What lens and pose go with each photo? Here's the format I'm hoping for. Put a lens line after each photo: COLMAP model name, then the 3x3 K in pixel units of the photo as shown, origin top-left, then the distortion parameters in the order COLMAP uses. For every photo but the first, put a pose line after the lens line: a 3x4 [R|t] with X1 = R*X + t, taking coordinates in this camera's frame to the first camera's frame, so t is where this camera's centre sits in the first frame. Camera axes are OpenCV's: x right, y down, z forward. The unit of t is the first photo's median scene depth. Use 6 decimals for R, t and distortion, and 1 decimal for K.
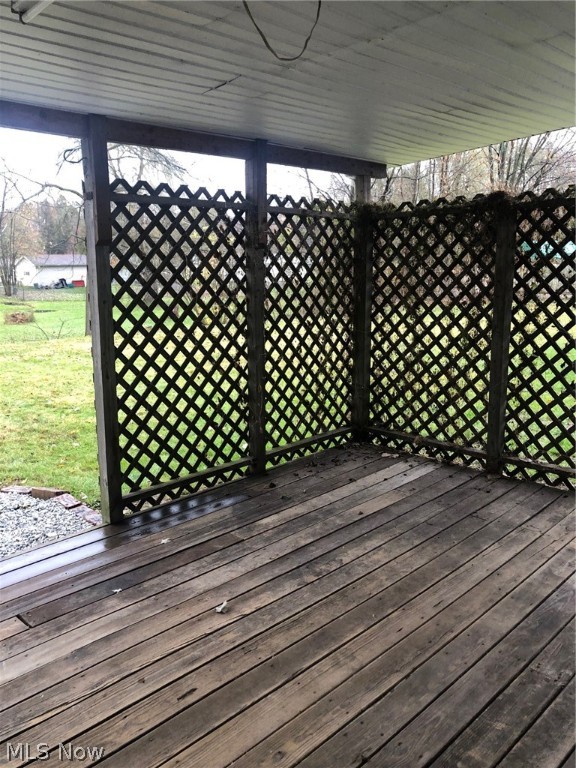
lens RADIAL K [[621.2, 0, 288.0], [0, 621.2, 384.0], [0, 0, 1]] dist [0.007168, 0.008278]
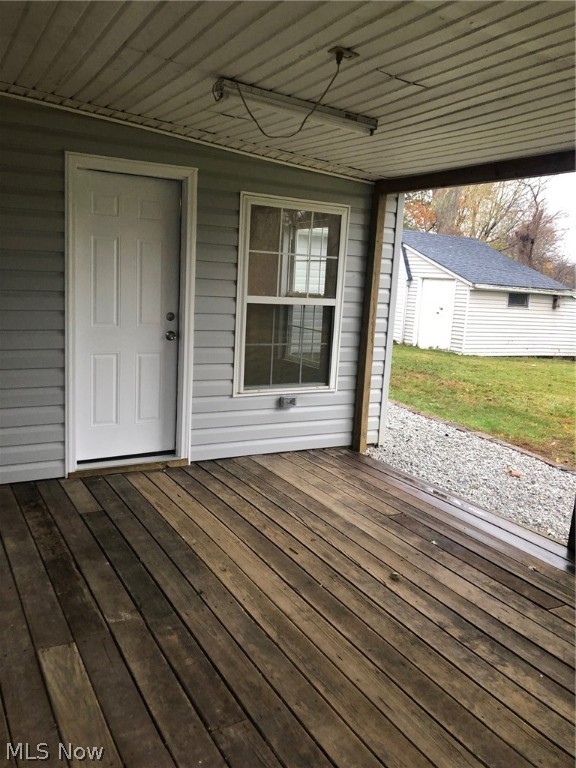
lens RADIAL K [[624.0, 0, 288.0], [0, 624.0, 384.0], [0, 0, 1]] dist [0.016455, 0.002886]
pose [[-0.253787, 0.171095, -0.952008, 0.928816], [-0.240925, 0.942030, 0.233528, -0.185230], [0.936775, 0.288629, -0.197854, 0.881242]]
